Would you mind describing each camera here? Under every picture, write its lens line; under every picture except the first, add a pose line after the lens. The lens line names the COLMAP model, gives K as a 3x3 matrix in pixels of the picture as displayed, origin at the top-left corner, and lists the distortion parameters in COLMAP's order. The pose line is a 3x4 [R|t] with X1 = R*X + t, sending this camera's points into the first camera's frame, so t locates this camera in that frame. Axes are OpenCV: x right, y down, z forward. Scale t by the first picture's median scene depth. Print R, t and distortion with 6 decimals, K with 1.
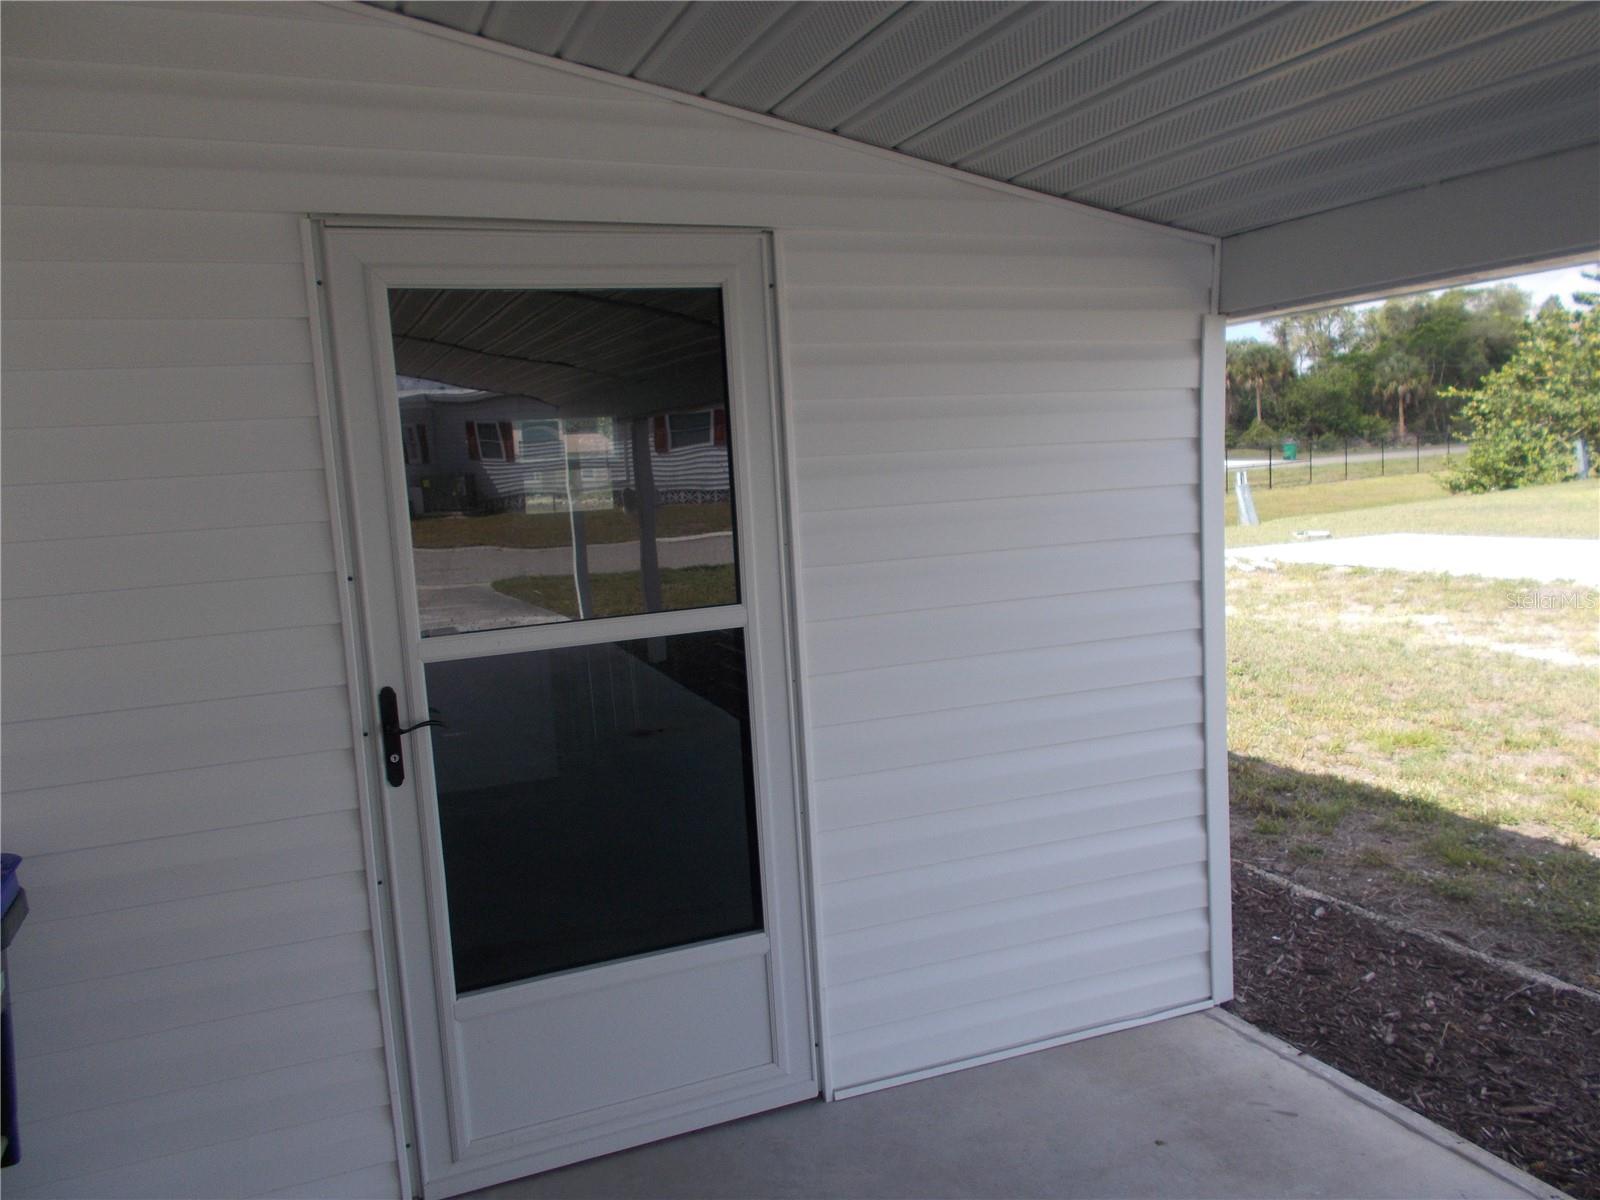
lens RADIAL K [[1222.3, 0, 805.6], [0, 1222.3, 612.6], [0, 0, 1]] dist [0.010698, -0.001077]
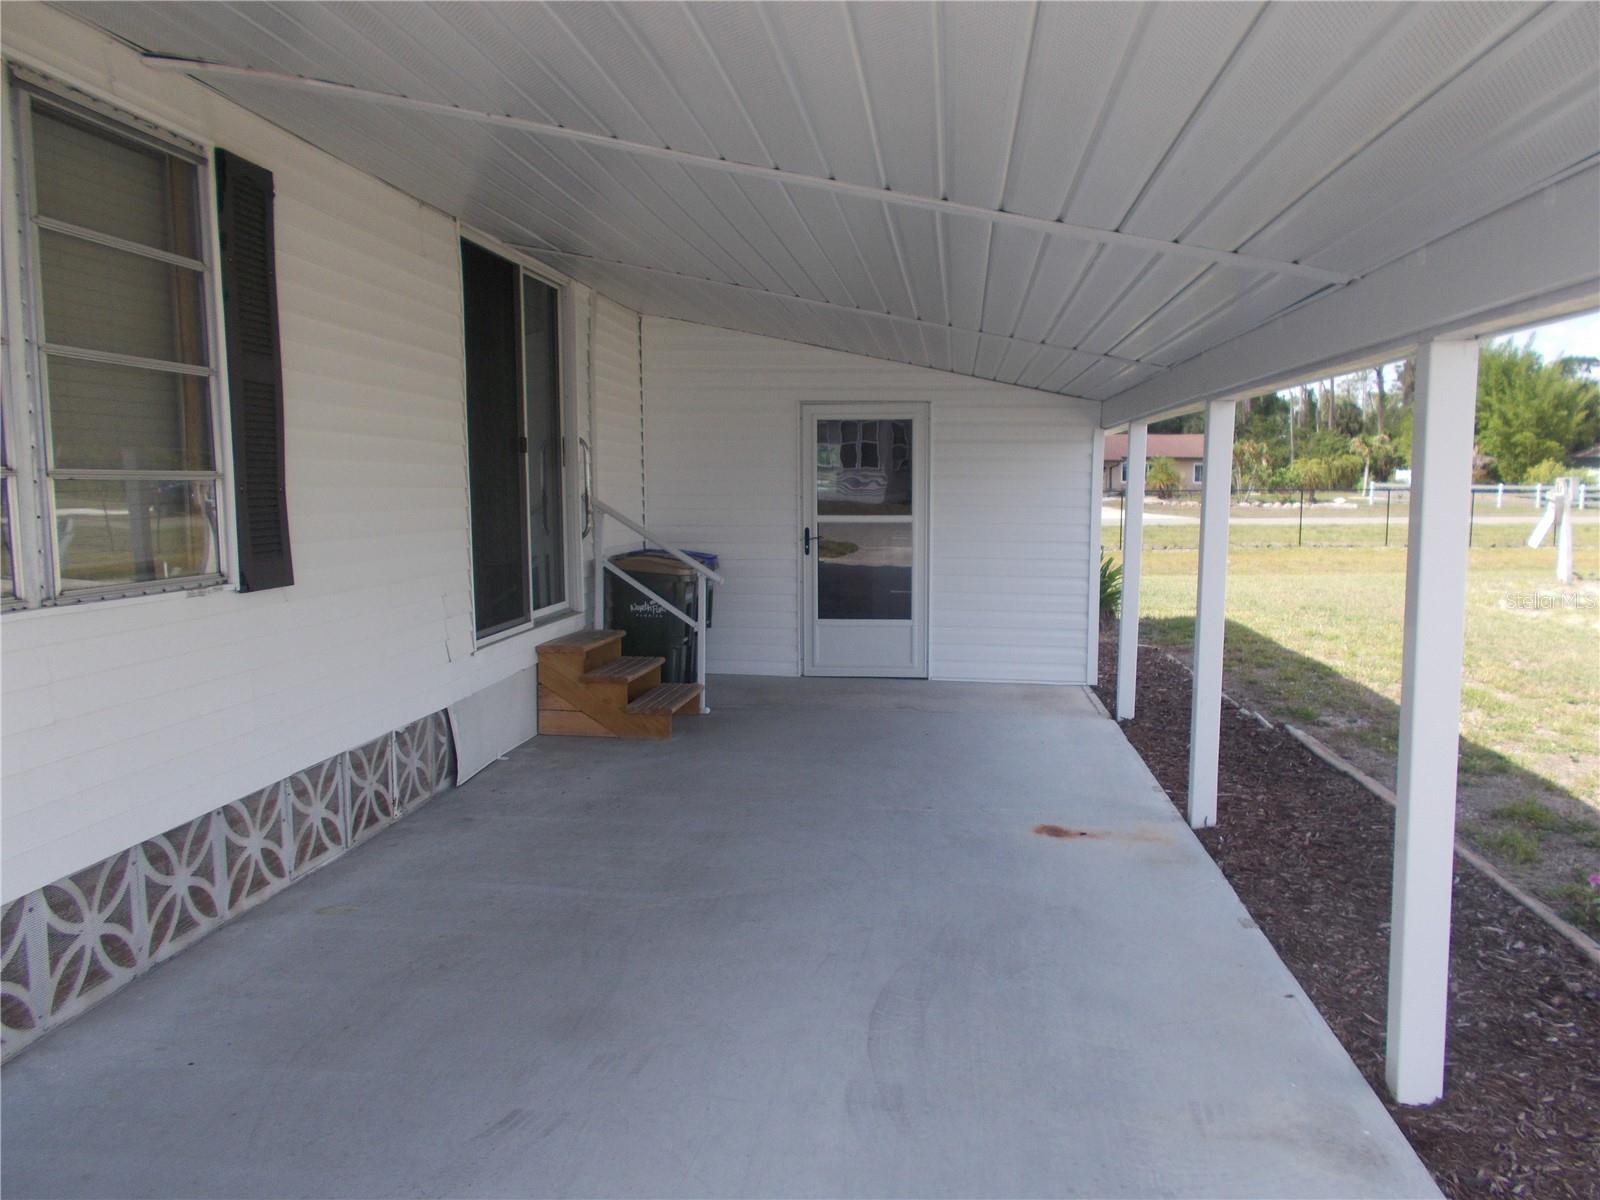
lens RADIAL K [[1257.7, 0, 800.0], [0, 1257.7, 600.0], [0, 0, 1]] dist [0.035170, -0.031385]
pose [[0.876812, 0.104787, -0.469277, 1.331044], [-0.109408, 0.993843, 0.017499, 0.198956], [0.468221, 0.035999, 0.882878, -2.166410]]
